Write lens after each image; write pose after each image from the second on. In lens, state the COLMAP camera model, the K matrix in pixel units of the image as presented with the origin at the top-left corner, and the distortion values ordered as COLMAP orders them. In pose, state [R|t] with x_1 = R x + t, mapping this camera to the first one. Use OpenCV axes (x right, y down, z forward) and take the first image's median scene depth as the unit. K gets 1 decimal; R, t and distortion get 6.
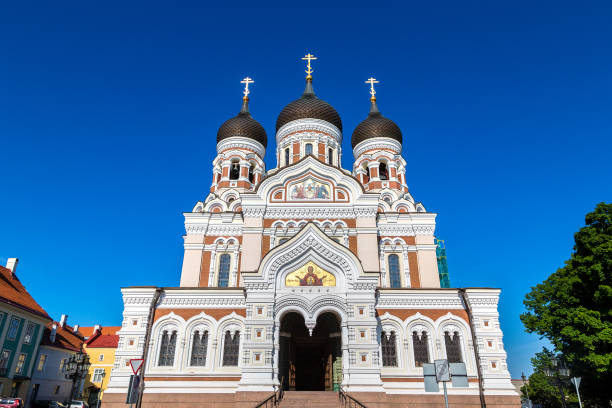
lens RADIAL K [[417.1, 0, 308.2], [0, 417.1, 206.2], [0, 0, 1]] dist [0.006806, 0.001351]
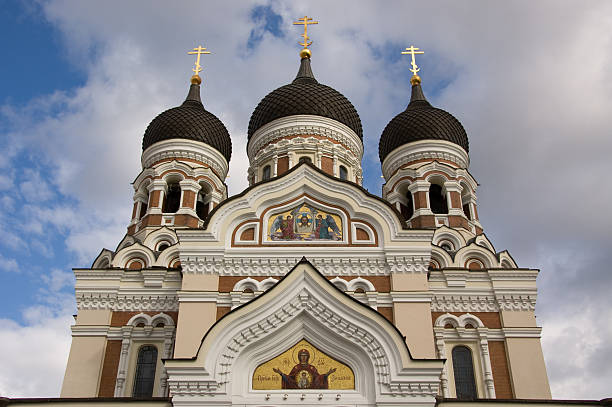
lens RADIAL K [[683.7, 0, 306.0], [0, 683.7, 203.5], [0, 0, 1]] dist [0.003313, 0.005395]
pose [[0.999999, 0.000014, -0.001090, 0.007069], [-0.000155, 0.991563, -0.129629, 0.059848], [0.001079, 0.129629, 0.991562, 0.130221]]
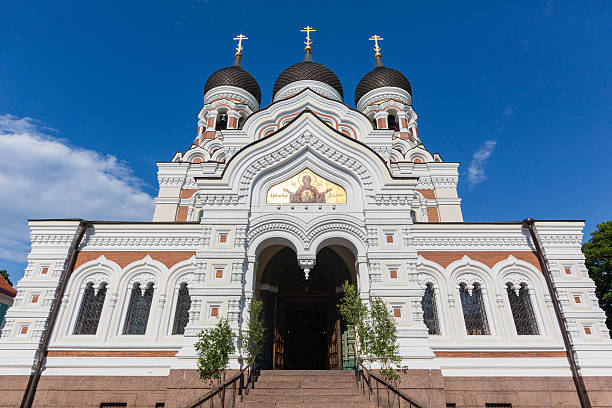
lens RADIAL K [[368.0, 0, 312.2], [0, 368.0, 203.4], [0, 0, 1]] dist [-0.004325, -0.001867]
pose [[0.999951, 0.000610, 0.009877, 0.006378], [-0.000211, 0.999185, -0.040373, 0.164298], [-0.009894, 0.040369, 0.999136, 0.340021]]
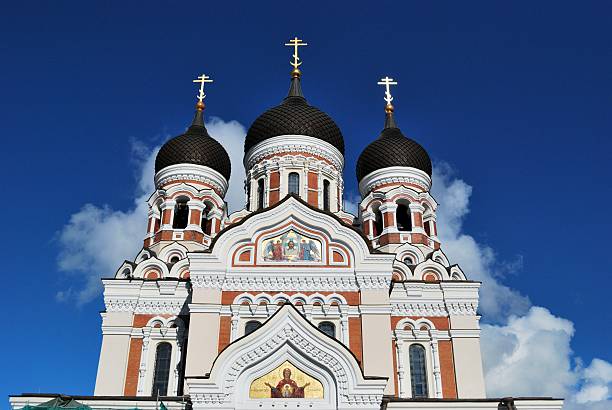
lens RADIAL K [[657.0, 0, 313.6], [0, 657.0, 203.9], [0, 0, 1]] dist [-0.050394, -0.013465]
pose [[0.999737, 0.007377, 0.021722, 0.018515], [-0.005710, 0.997102, -0.075865, -0.034724], [-0.022219, 0.075721, 0.996881, -0.072212]]
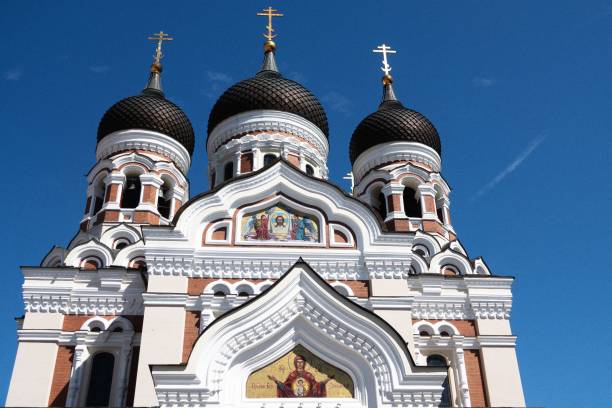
lens RADIAL K [[715.9, 0, 327.3], [0, 715.9, 190.5], [0, 0, 1]] dist [0.006622, -0.008271]
pose [[0.993021, 0.032736, 0.113302, -0.048432], [-0.015328, 0.988381, -0.151224, 0.063276], [-0.116936, 0.148432, 0.981985, 0.135051]]
